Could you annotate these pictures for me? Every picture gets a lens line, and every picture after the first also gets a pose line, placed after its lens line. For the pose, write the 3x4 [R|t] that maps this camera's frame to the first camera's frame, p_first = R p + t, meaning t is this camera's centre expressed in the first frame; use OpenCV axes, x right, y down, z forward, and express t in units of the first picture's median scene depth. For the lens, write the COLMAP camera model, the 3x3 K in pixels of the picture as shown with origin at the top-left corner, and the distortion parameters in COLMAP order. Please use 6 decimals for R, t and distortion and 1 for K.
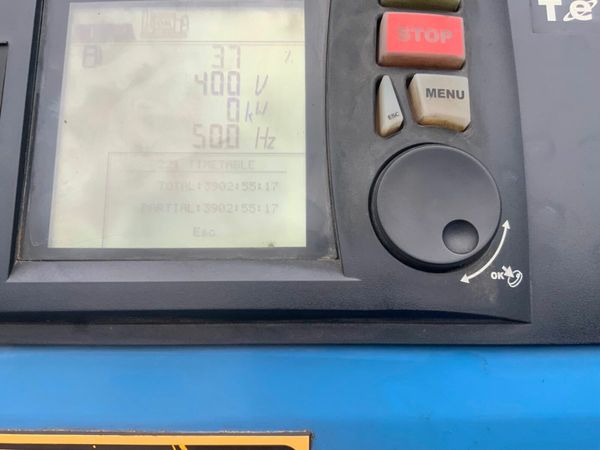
lens RADIAL K [[497.6, 0, 300.0], [0, 497.6, 225.0], [0, 0, 1]] dist [0.102793, -0.208435]
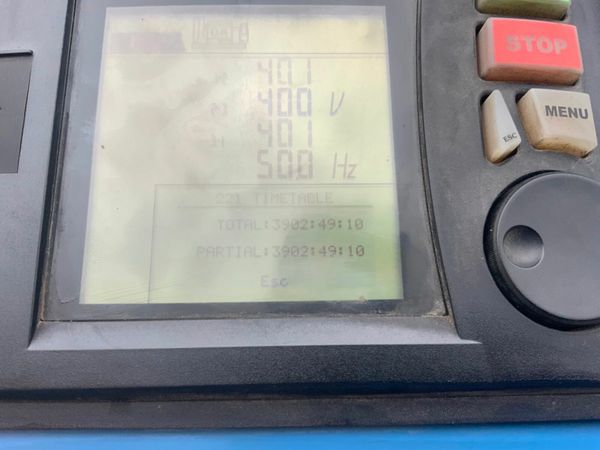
lens RADIAL K [[497.6, 0, 300.0], [0, 497.6, 225.0], [0, 0, 1]] dist [0.102793, -0.208435]
pose [[0.999644, -0.006458, 0.025886, -0.170283], [0.008176, 0.997730, -0.066841, -0.022441], [-0.025395, 0.067028, 0.997428, 0.189453]]
